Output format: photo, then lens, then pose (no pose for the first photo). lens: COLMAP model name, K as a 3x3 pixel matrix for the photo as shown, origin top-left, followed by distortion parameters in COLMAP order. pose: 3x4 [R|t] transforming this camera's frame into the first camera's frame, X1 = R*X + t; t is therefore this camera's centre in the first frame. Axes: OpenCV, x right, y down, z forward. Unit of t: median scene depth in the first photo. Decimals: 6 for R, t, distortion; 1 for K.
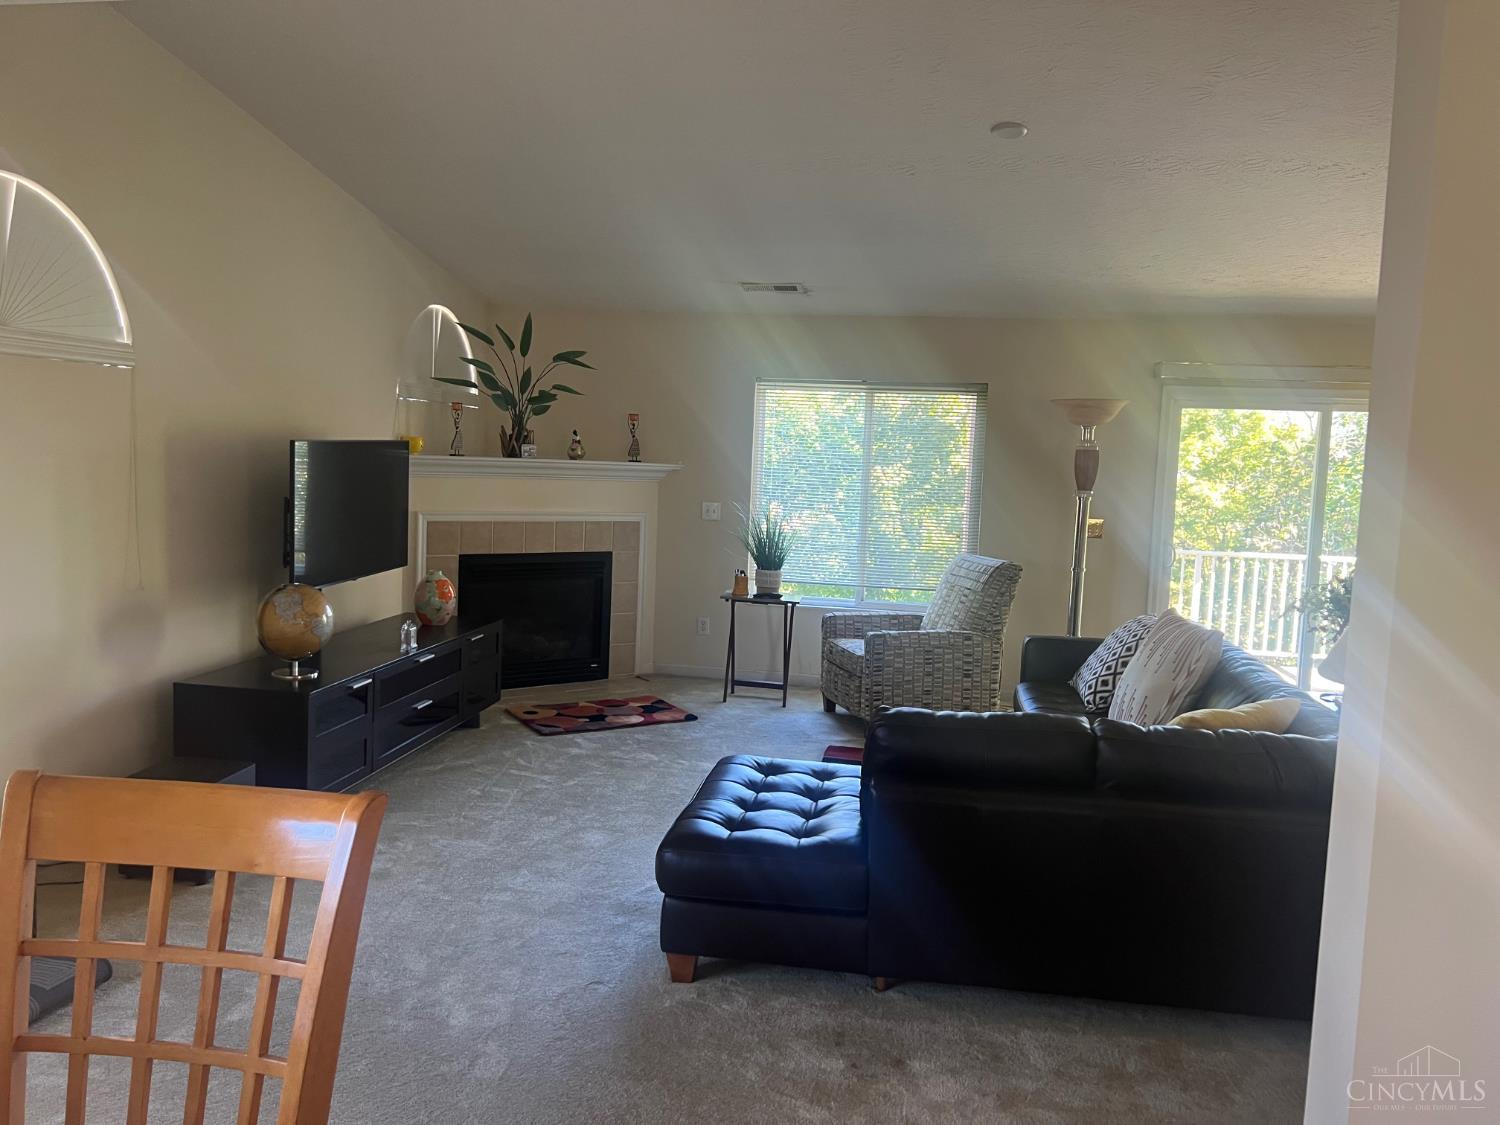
lens RADIAL K [[1126.4, 0, 752.1], [0, 1126.4, 560.9], [0, 0, 1]] dist [0.000259, -0.006168]
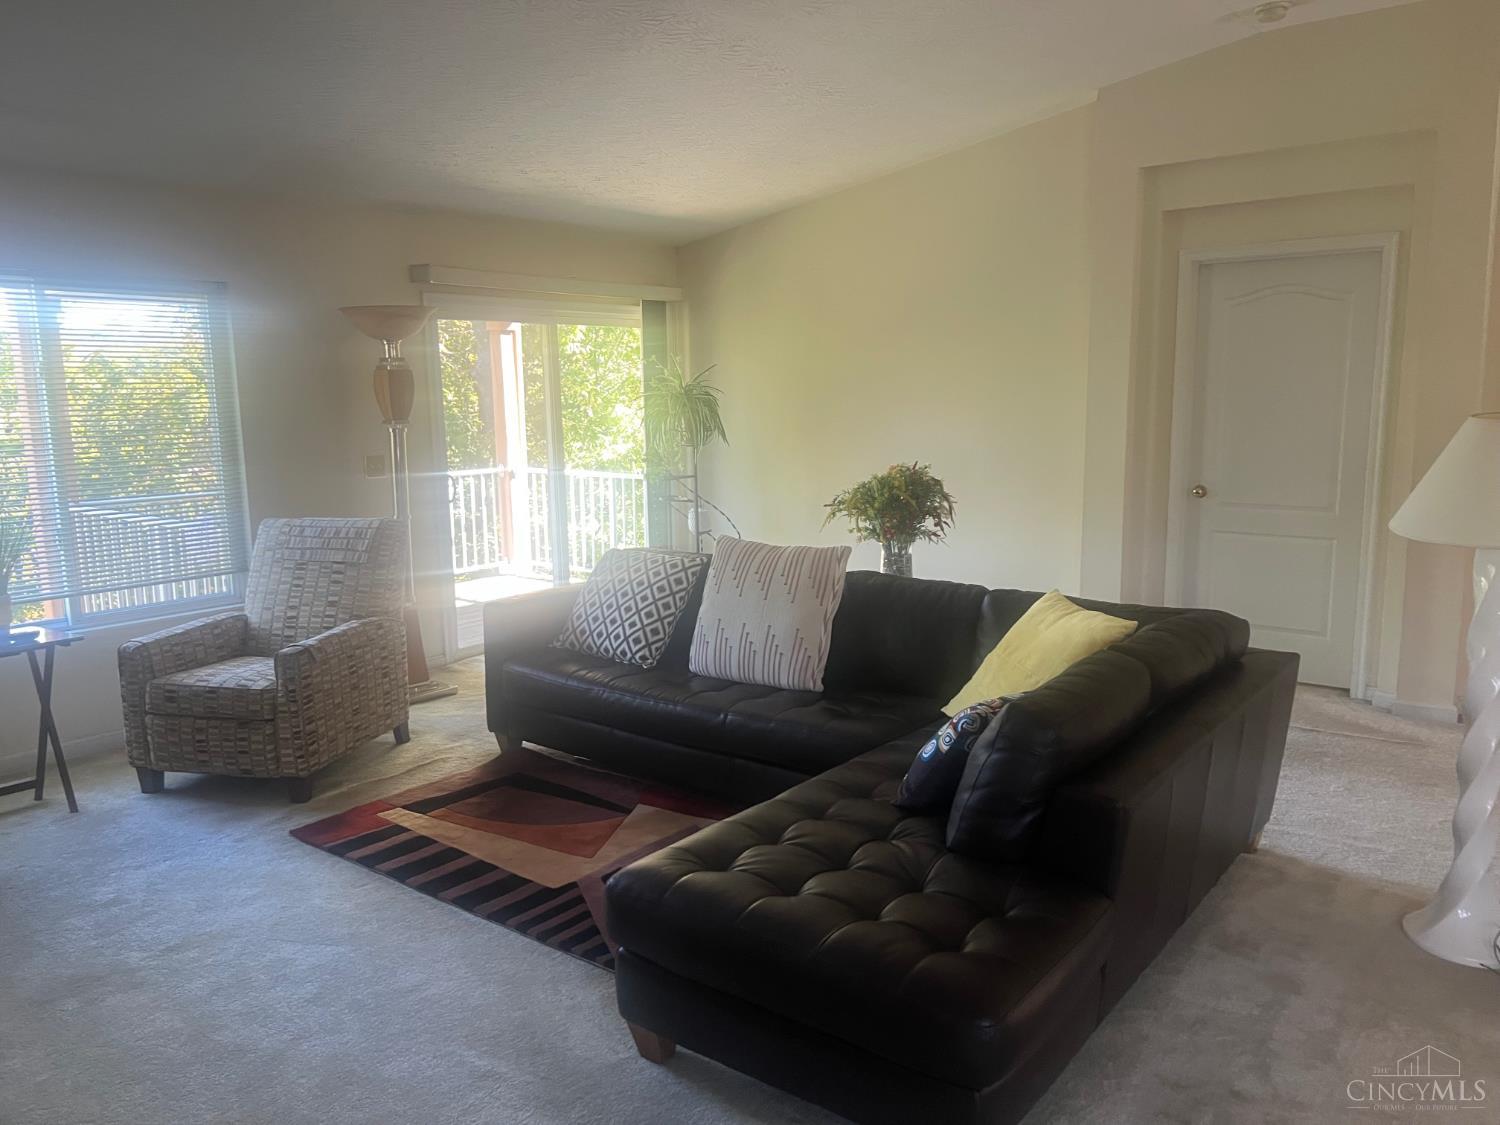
lens RADIAL K [[1126.4, 0, 752.1], [0, 1126.4, 560.9], [0, 0, 1]] dist [0.000259, -0.006168]
pose [[0.503113, -0.179194, 0.845439, -0.307913], [0.123430, 0.983138, 0.134928, -0.044086], [-0.855361, 0.036469, 0.516747, 0.392989]]
